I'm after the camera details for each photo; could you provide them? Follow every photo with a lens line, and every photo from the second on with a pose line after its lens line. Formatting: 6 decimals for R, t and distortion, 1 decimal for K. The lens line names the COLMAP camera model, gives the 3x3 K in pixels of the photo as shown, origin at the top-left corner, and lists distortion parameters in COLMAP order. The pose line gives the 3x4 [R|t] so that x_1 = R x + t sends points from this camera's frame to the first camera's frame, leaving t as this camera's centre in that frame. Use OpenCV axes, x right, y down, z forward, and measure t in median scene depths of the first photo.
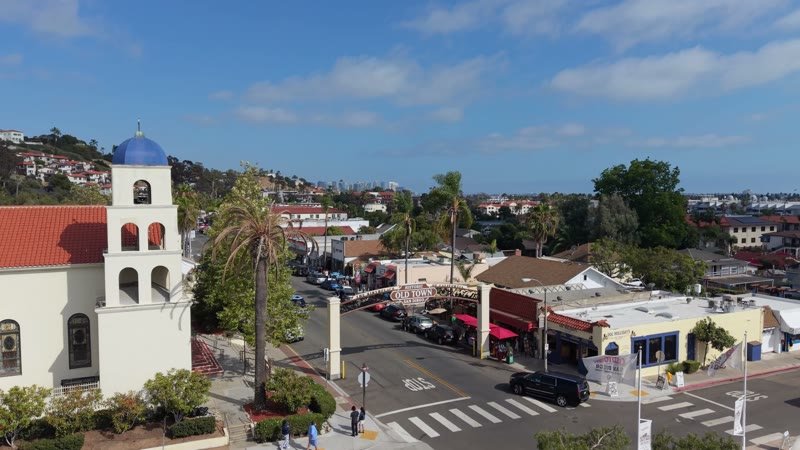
lens RADIAL K [[567.1, 0, 403.2], [0, 567.1, 226.4], [0, 0, 1]] dist [0.056334, -0.080316]
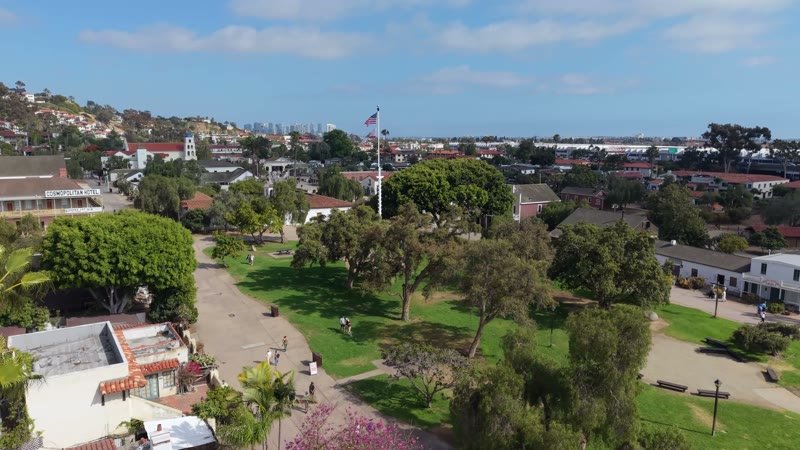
lens RADIAL K [[567.1, 0, 403.9], [0, 567.1, 229.8], [0, 0, 1]] dist [0.056334, -0.080316]
pose [[0.994969, -0.010666, 0.099613, 0.162703], [0.000046, 0.994364, 0.106017, 0.031516], [-0.100182, -0.105479, 0.989362, -0.703361]]
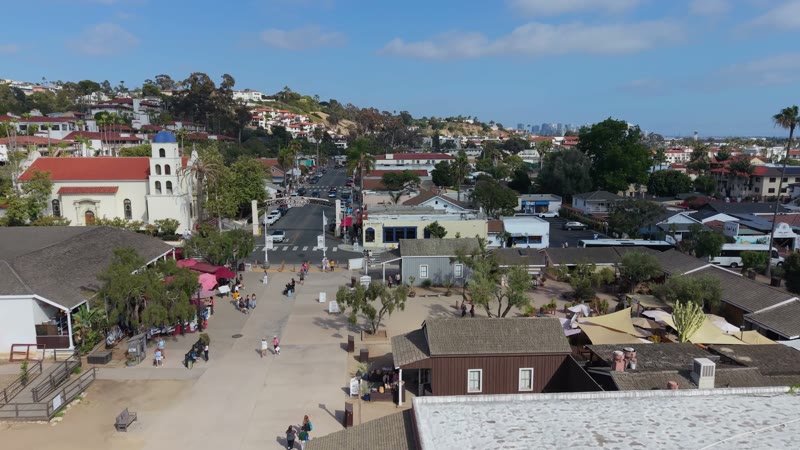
lens RADIAL K [[567.1, 0, 400.3], [0, 567.1, 231.1], [0, 0, 1]] dist [0.056334, -0.080316]
pose [[0.921183, 0.061430, -0.384250, 0.168813], [-0.020044, 0.993640, 0.110801, -0.001418], [0.388613, -0.094366, 0.916556, -0.109446]]
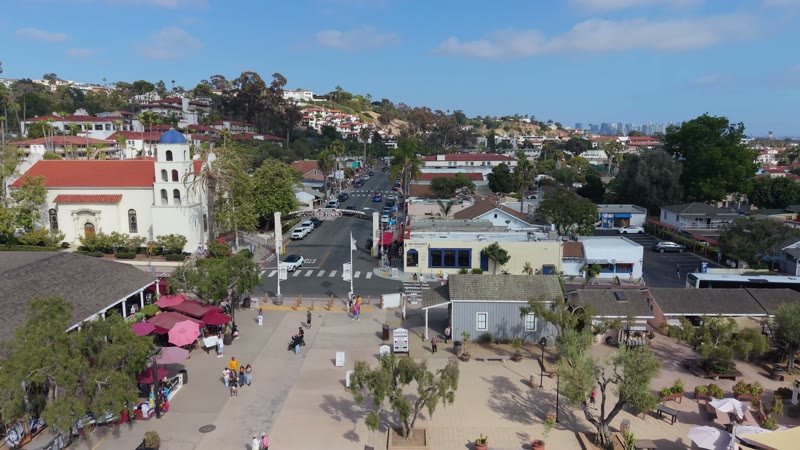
lens RADIAL K [[567.1, 0, 400.3], [0, 567.1, 230.0], [0, 0, 1]] dist [0.056334, -0.080316]
pose [[0.881302, 0.074078, -0.466711, 0.148211], [-0.024804, 0.993527, 0.110859, -0.004201], [0.471902, -0.086124, 0.877434, -0.059493]]
